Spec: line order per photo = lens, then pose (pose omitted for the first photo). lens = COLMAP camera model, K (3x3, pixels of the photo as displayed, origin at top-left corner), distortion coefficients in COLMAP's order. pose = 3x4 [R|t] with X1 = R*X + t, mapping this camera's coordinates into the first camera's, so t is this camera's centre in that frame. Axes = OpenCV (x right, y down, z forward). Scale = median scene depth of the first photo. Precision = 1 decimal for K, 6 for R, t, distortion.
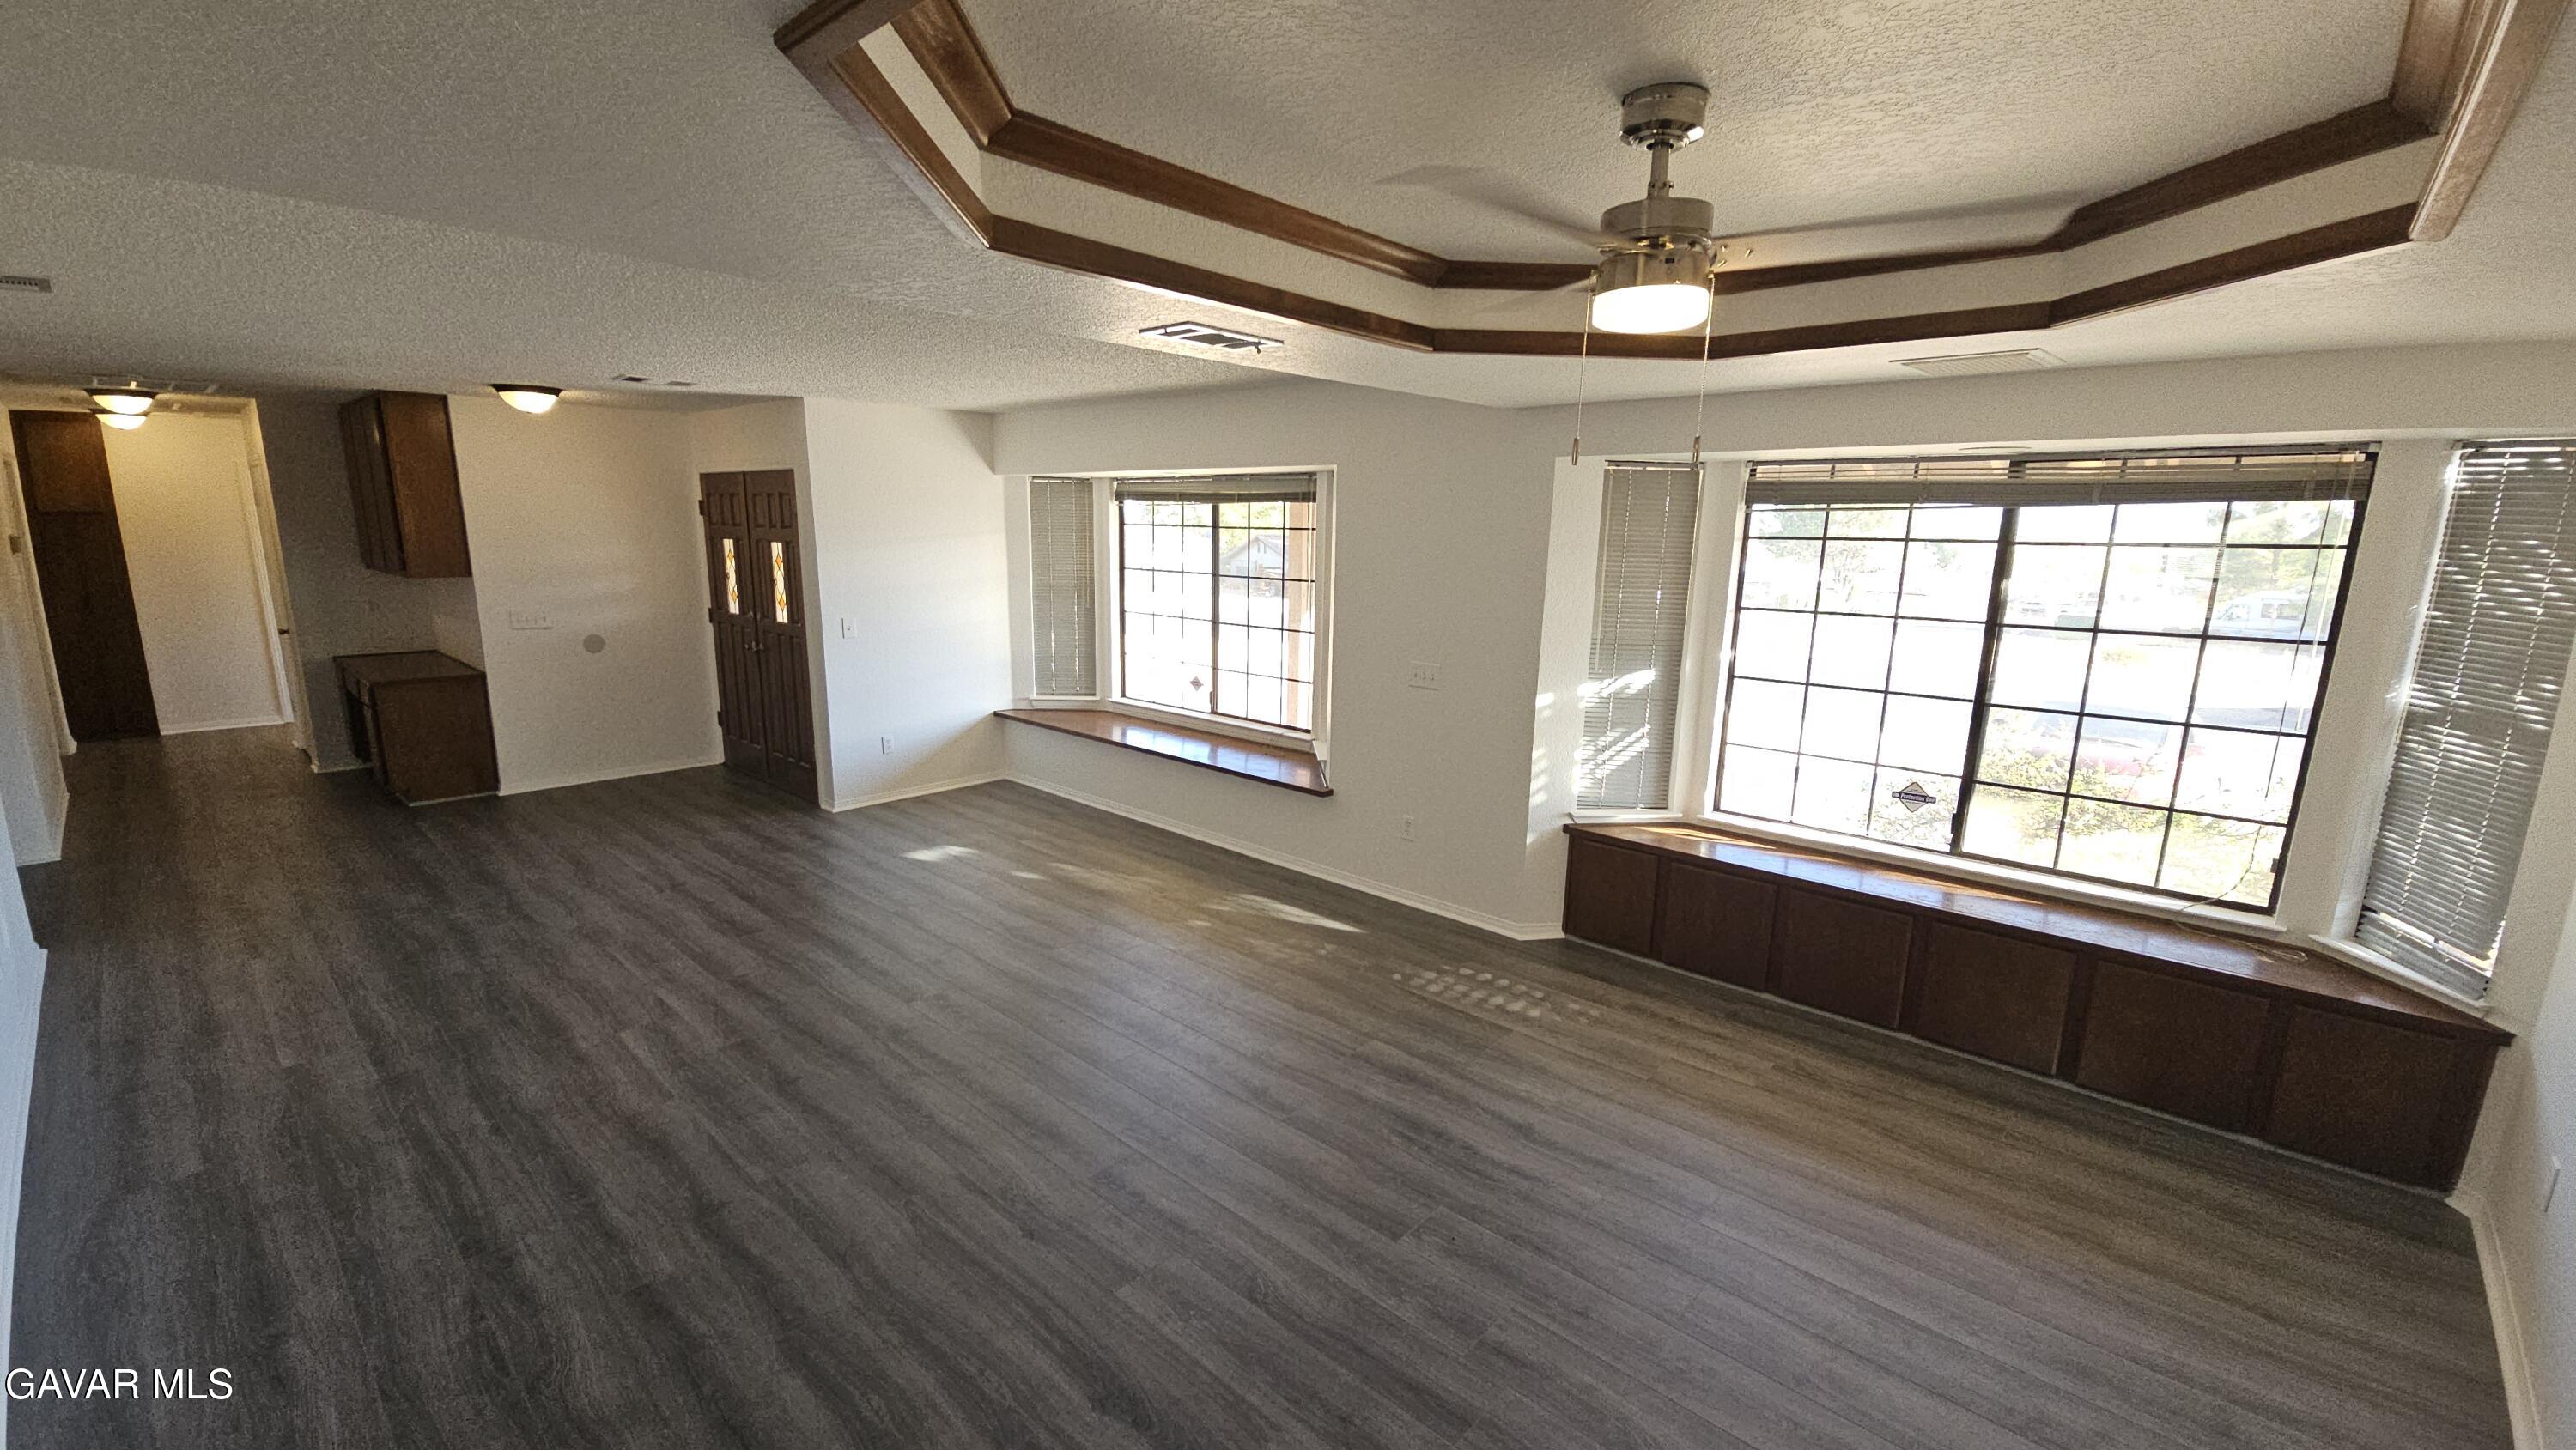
lens RADIAL K [[1047.1, 0, 1268.7], [0, 1047.1, 739.4], [0, 0, 1]] dist [0.011527, -0.008829]
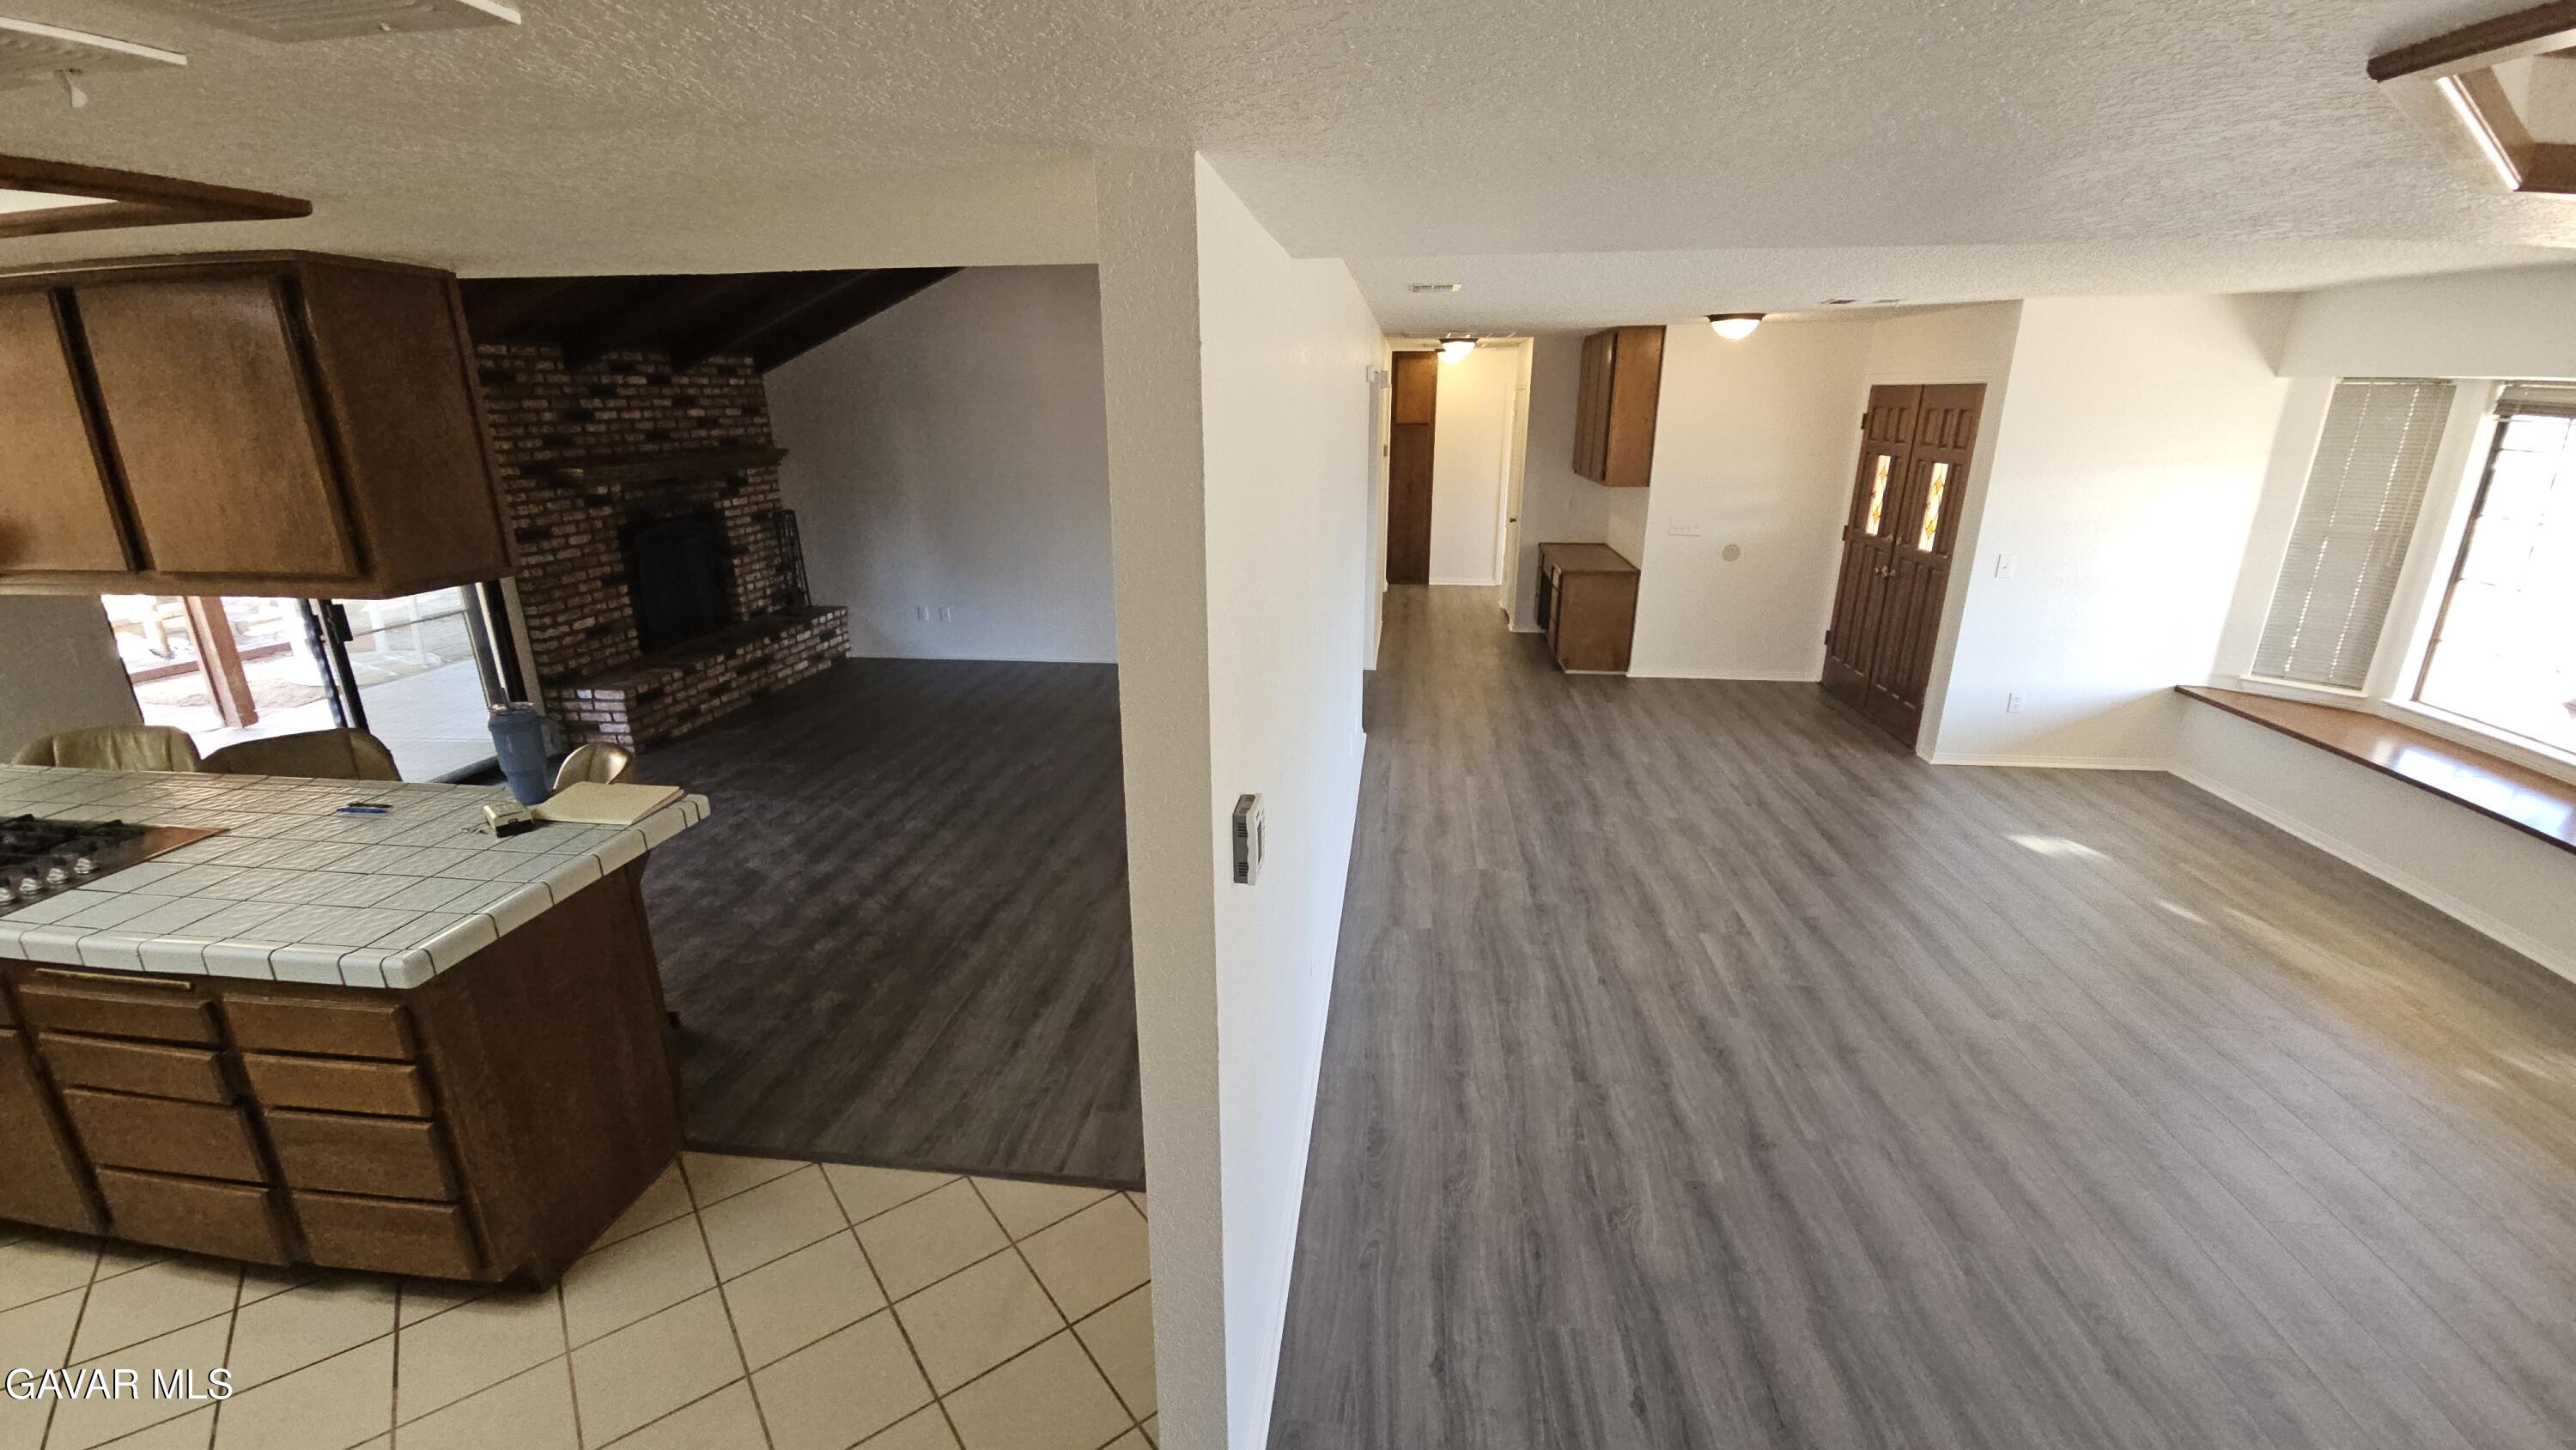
lens RADIAL K [[1047.1, 0, 1268.7], [0, 1047.1, 739.4], [0, 0, 1]] dist [0.011527, -0.008829]
pose [[0.579416, 0.235422, -0.780291, -0.045299], [-0.151403, 0.971801, 0.180777, -0.038752], [0.800846, 0.013393, 0.598720, -0.027928]]
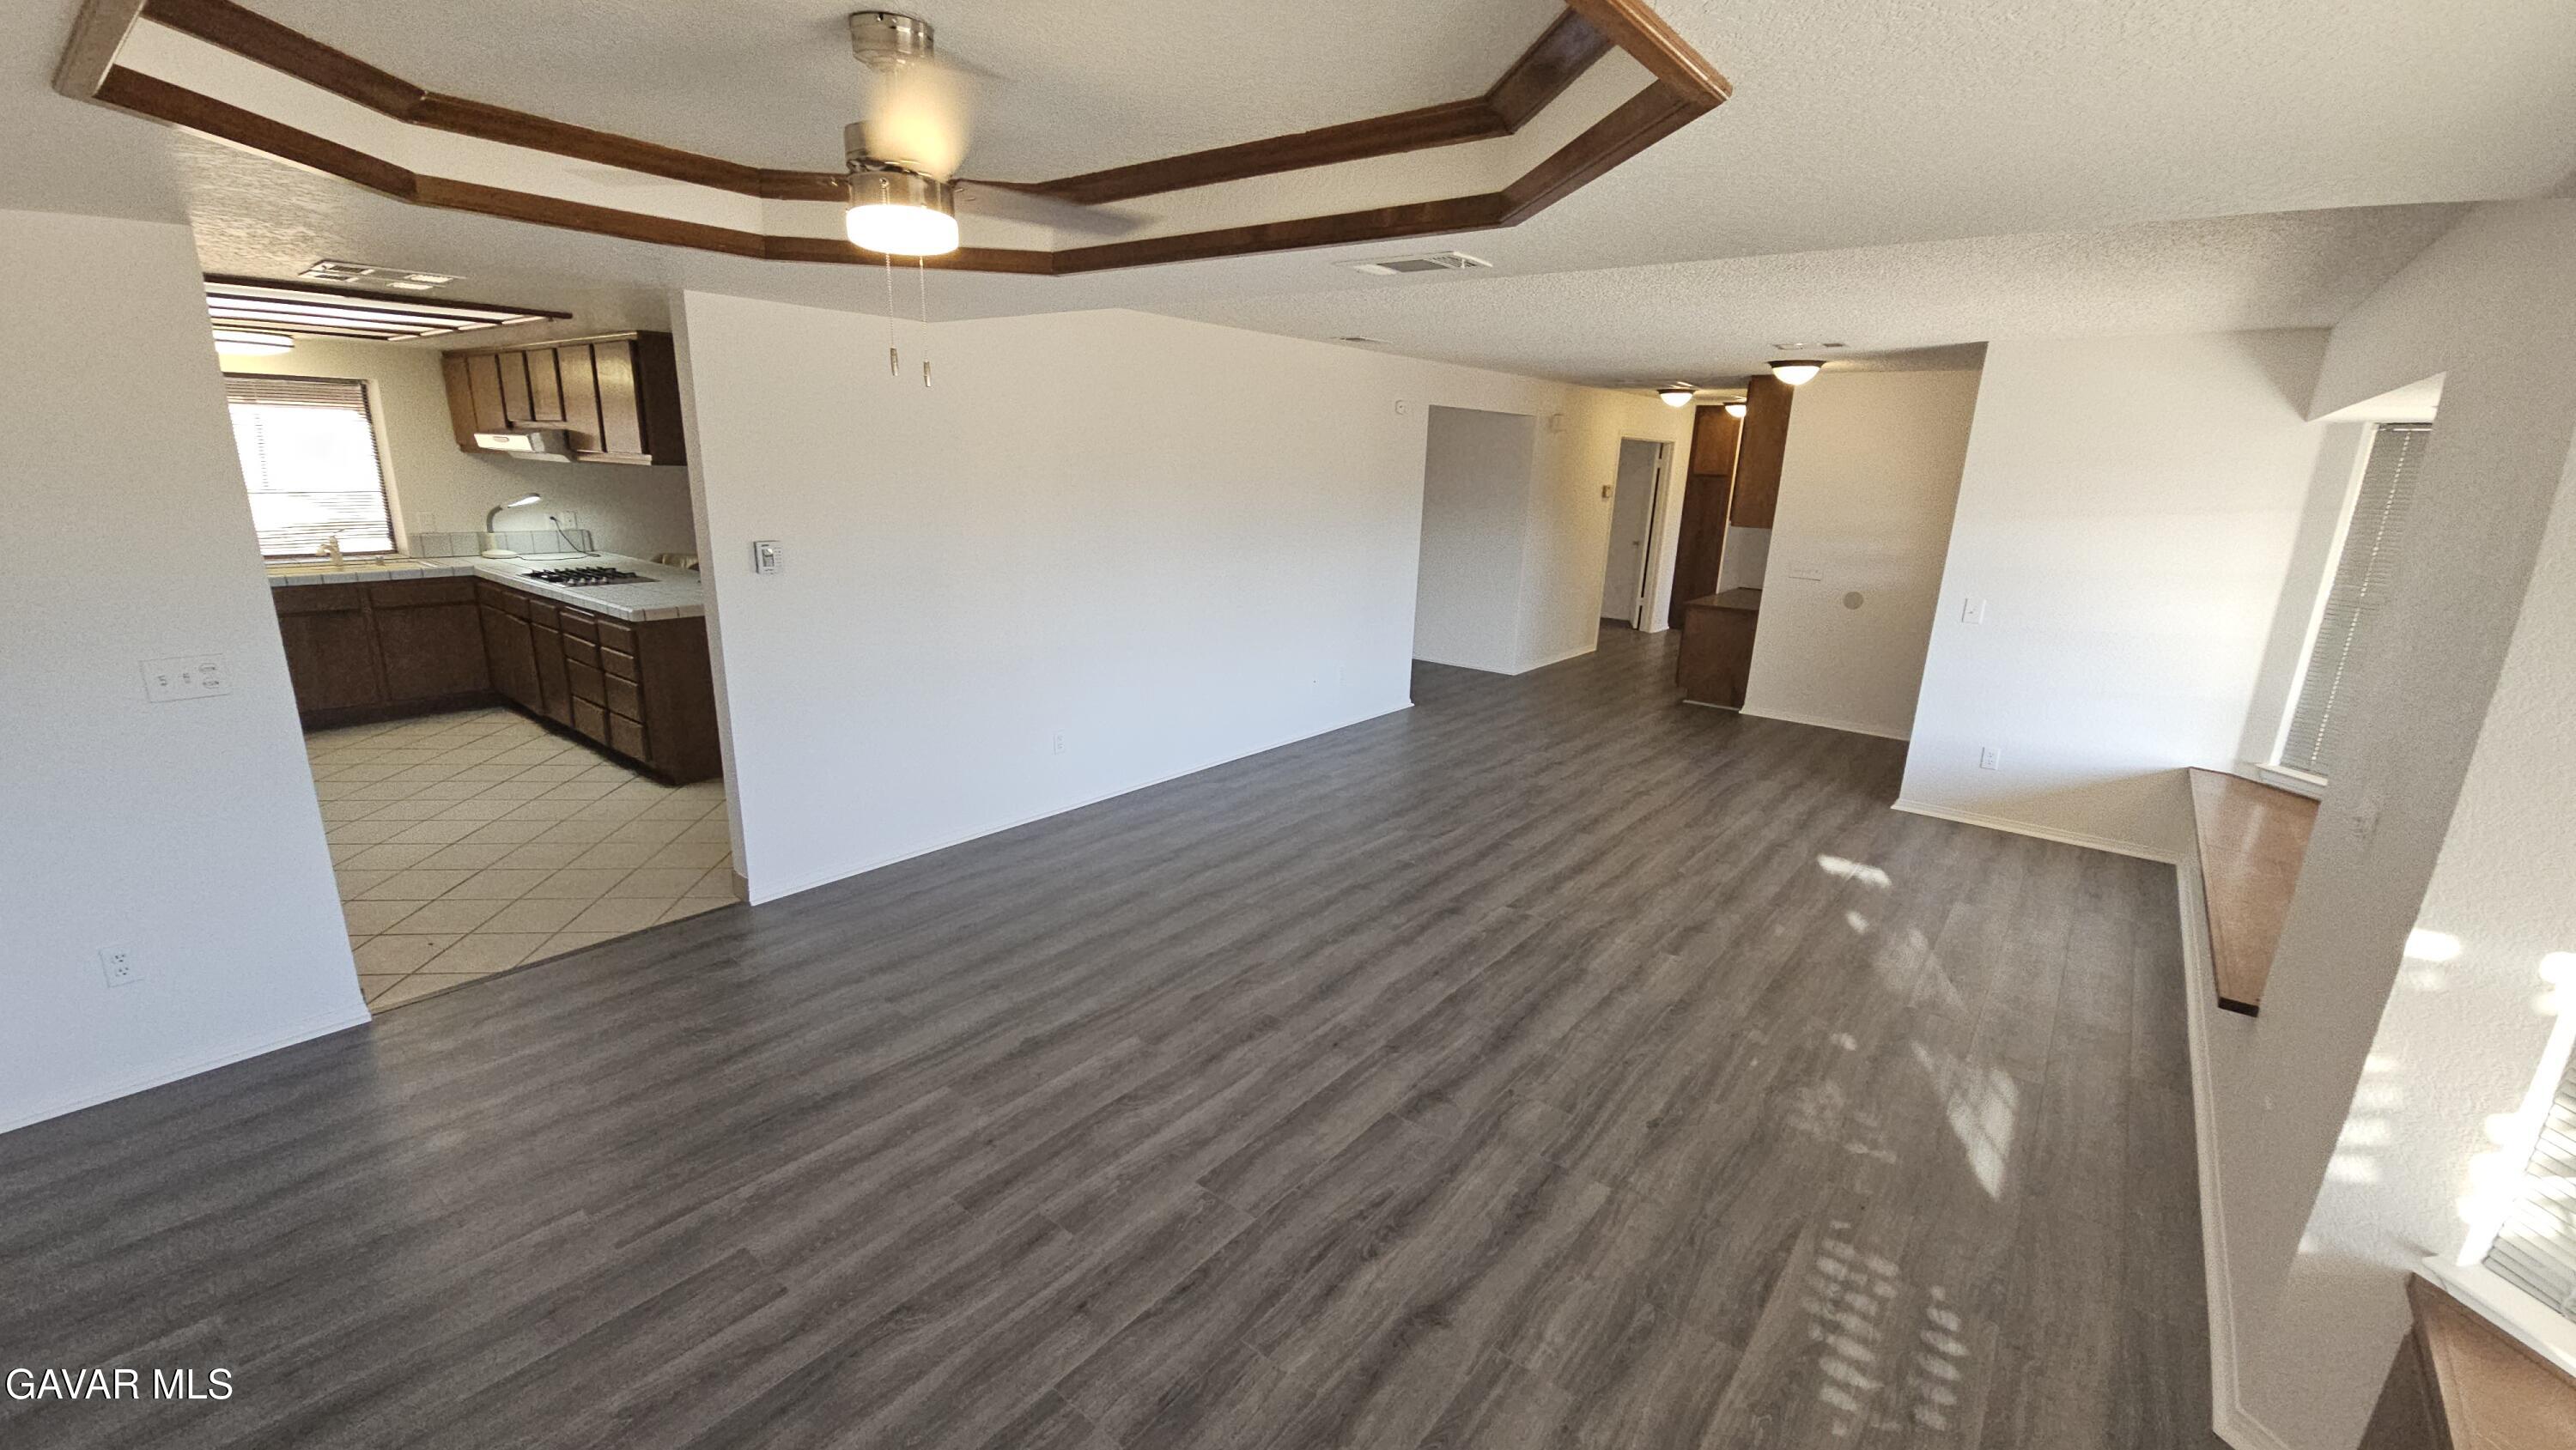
lens RADIAL K [[1047.1, 0, 1268.7], [0, 1047.1, 739.4], [0, 0, 1]] dist [0.011527, -0.008829]
pose [[0.066247, 0.249202, -0.966183, 0.524894], [-0.232454, 0.945522, 0.227935, -0.087561], [0.970349, 0.209493, 0.120566, 0.458075]]
